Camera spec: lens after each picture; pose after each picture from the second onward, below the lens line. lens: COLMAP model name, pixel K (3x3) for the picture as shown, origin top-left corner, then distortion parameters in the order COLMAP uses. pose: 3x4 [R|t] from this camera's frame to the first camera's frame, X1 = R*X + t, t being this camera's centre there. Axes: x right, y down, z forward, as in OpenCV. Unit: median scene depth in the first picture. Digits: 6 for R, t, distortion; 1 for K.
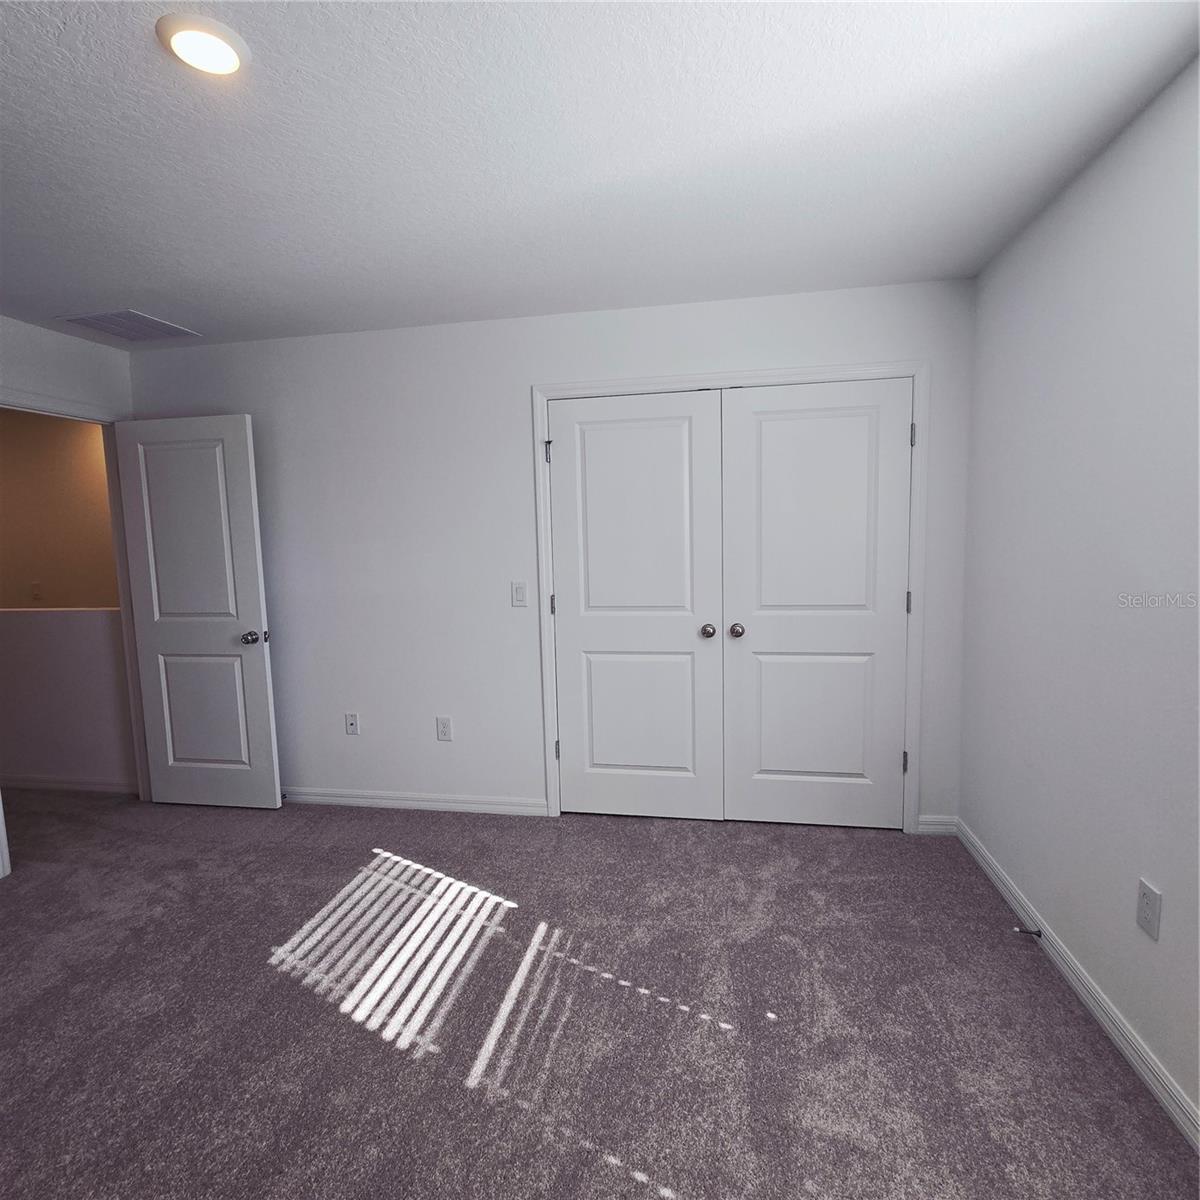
lens RADIAL K [[653.0, 0, 605.3], [0, 653.0, 602.2], [0, 0, 1]] dist [-0.008058, 0.002710]
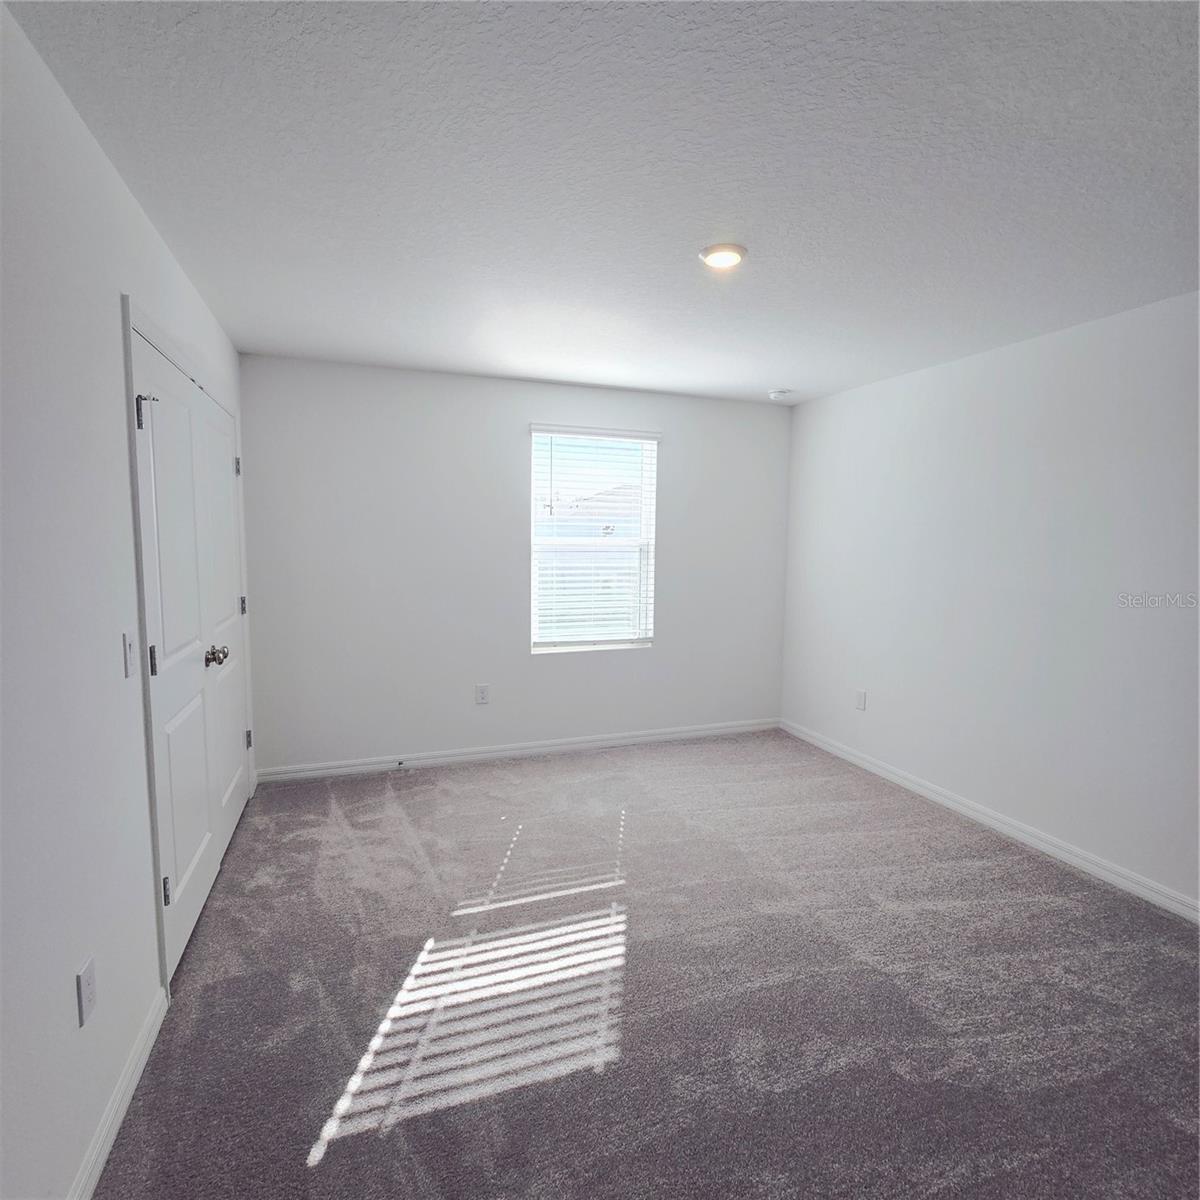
lens RADIAL K [[653.0, 0, 599.3], [0, 653.0, 598.7], [0, 0, 1]] dist [-0.008058, 0.002710]
pose [[-0.500971, -0.061181, 0.863299, -1.321230], [0.092118, 0.988062, 0.123479, -0.149101], [-0.860547, 0.141385, -0.489355, 1.492236]]
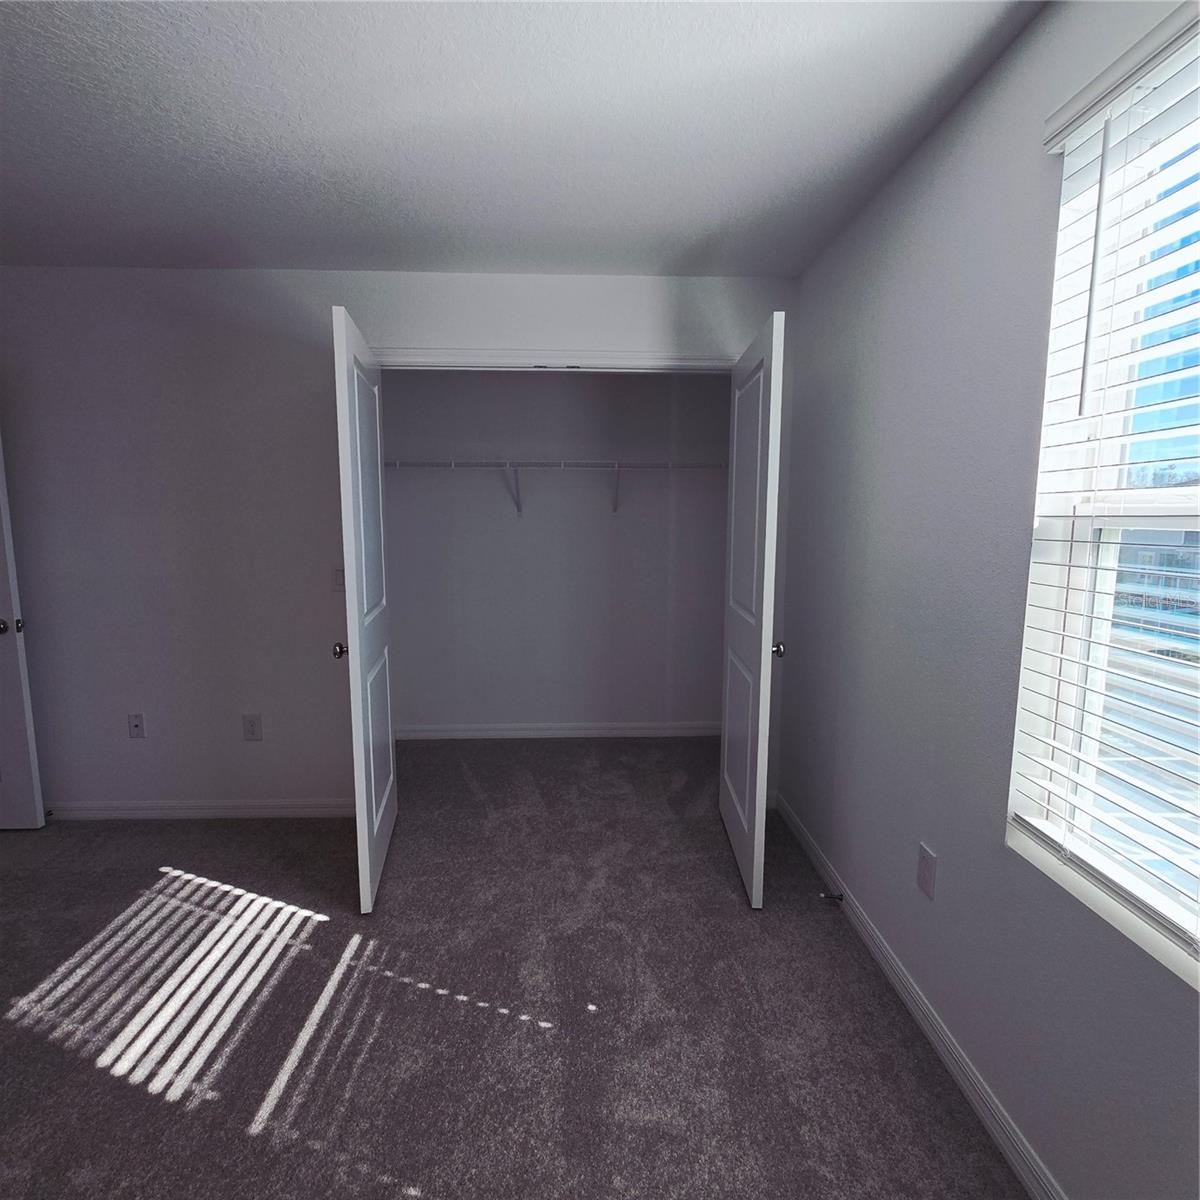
lens RADIAL K [[653.0, 0, 601.7], [0, 653.0, 602.4], [0, 0, 1]] dist [-0.008058, 0.002710]
pose [[0.977274, 0.002602, 0.211966, 0.056059], [-0.007329, 0.999742, 0.021518, -0.001029], [-0.211855, -0.022582, 0.977040, 0.044031]]
